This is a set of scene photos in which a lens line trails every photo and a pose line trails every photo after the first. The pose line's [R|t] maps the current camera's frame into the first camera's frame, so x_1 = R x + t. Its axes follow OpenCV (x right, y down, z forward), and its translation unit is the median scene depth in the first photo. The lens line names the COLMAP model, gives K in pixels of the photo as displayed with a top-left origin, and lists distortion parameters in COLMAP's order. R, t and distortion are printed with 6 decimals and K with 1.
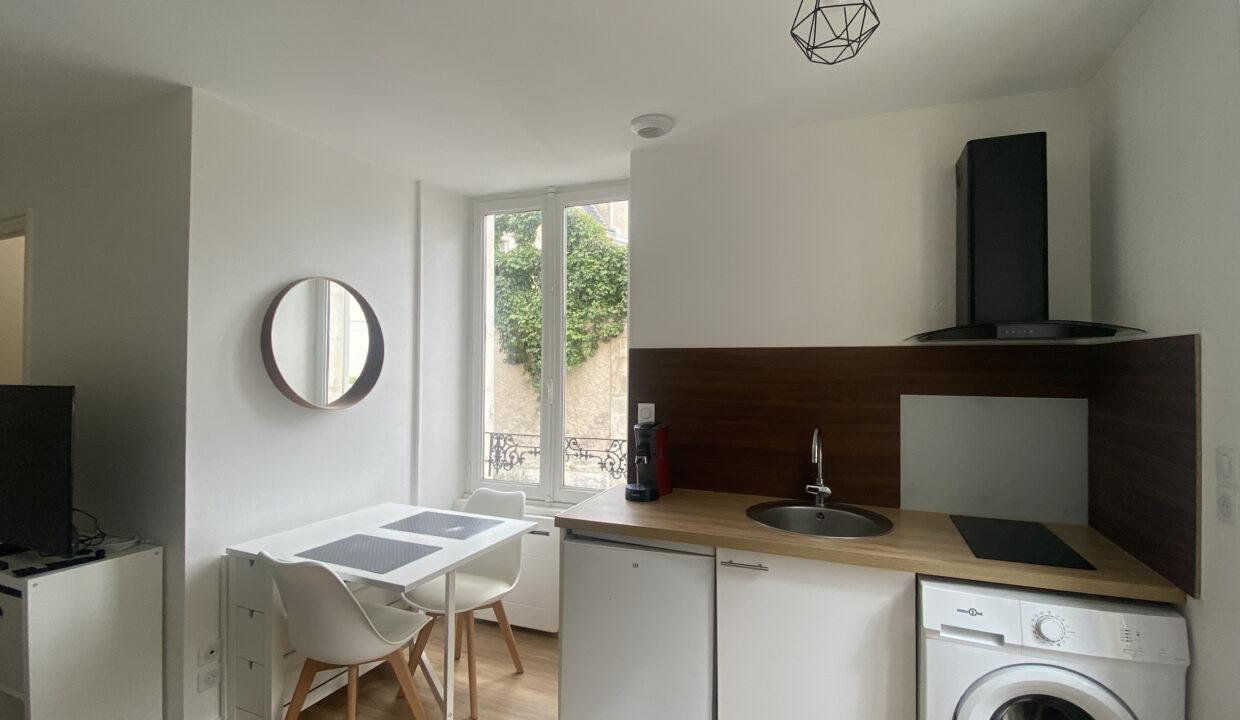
lens RADIAL K [[574.2, 0, 620.0], [0, 574.2, 355.9], [0, 0, 1]] dist [0.038710, -0.029556]
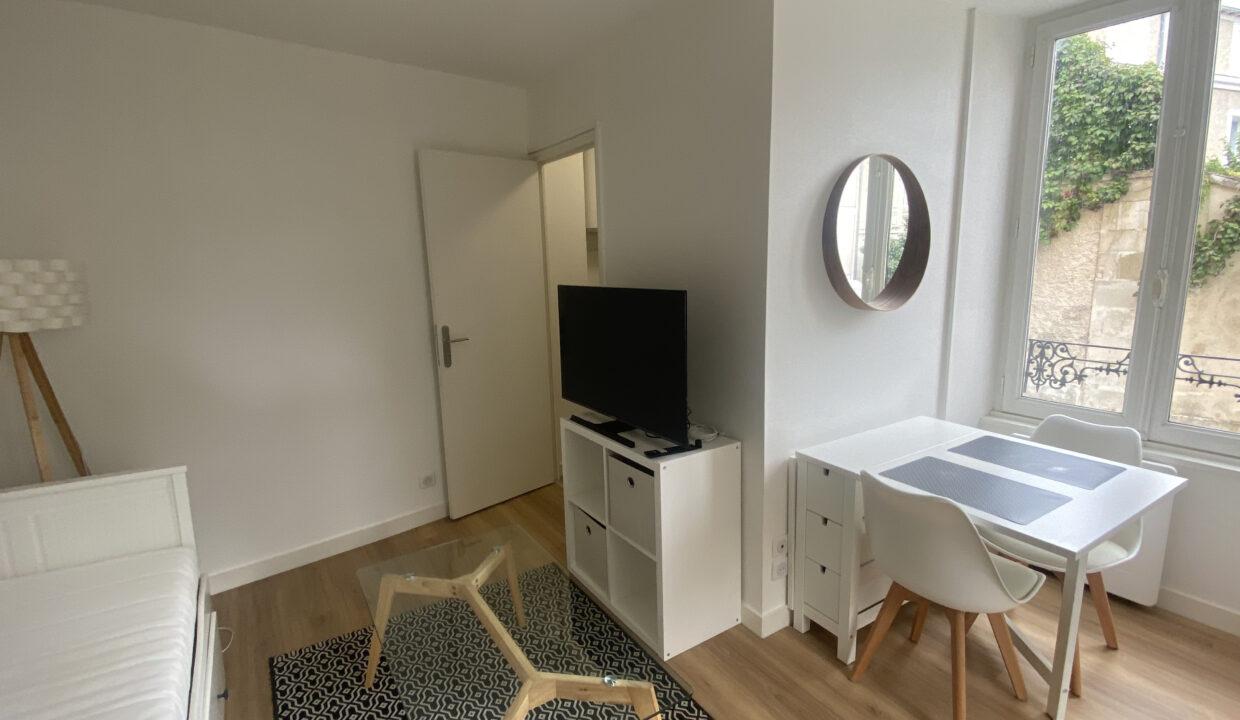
lens RADIAL K [[580.9, 0, 620.0], [0, 580.9, 360.0], [0, 0, 1]] dist [0.041053, -0.035981]
pose [[0.824071, 0.076650, -0.561277, -0.362950], [0.040558, 0.980278, 0.193418, -0.023365], [0.565033, -0.182154, 0.804709, 0.062612]]
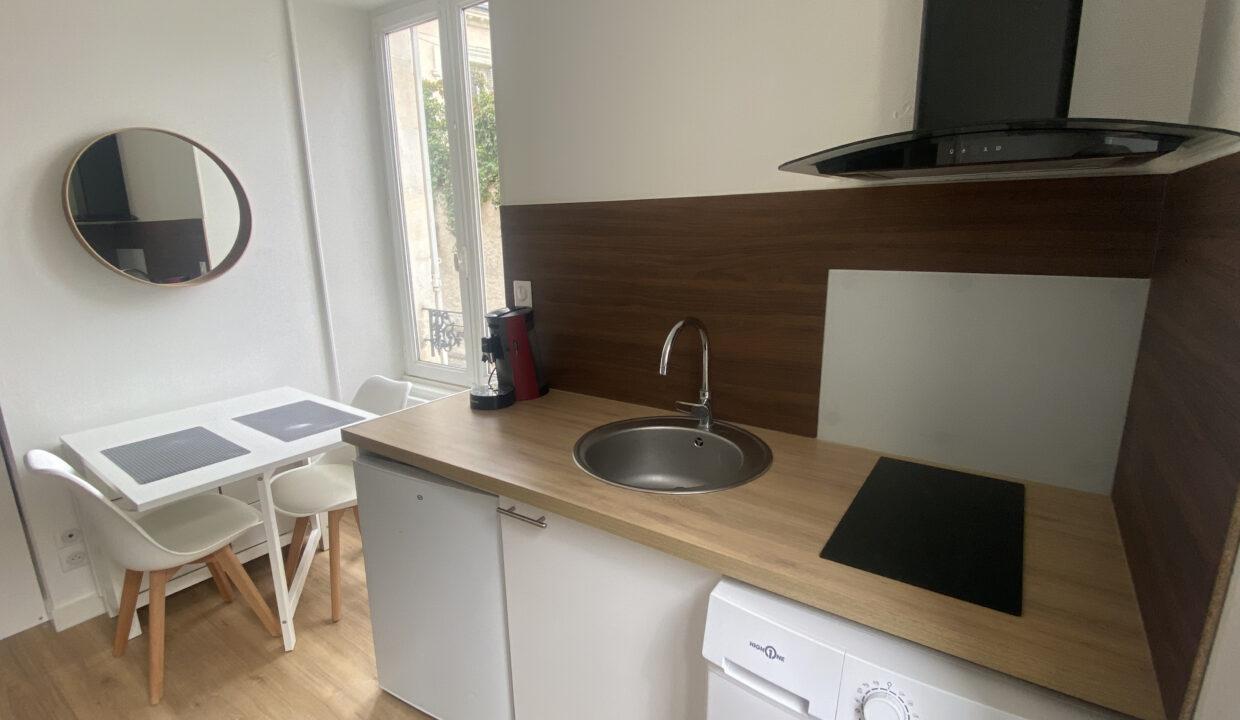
lens RADIAL K [[574.2, 0, 620.0], [0, 574.2, 355.9], [0, 0, 1]] dist [0.038710, -0.029556]
pose [[0.974504, 0.027616, -0.222665, 0.401237], [0.026241, 0.971559, 0.235341, 0.004643], [0.222831, -0.235183, 0.946063, 0.332084]]
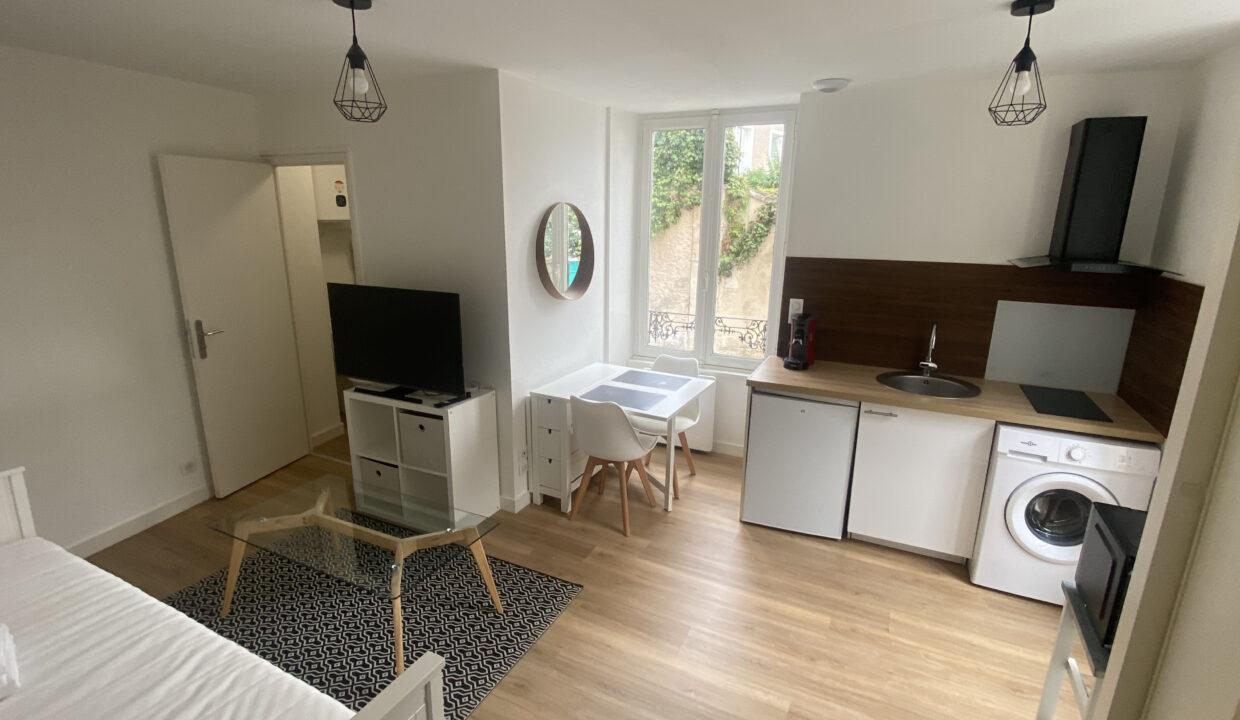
lens RADIAL K [[580.9, 0, 620.0], [0, 580.9, 360.0], [0, 0, 1]] dist [0.041053, -0.035981]
pose [[0.997909, 0.023813, -0.060086, -0.328310], [-0.007170, 0.964700, 0.263254, -0.157065], [0.064233, -0.262273, 0.962854, -0.442513]]
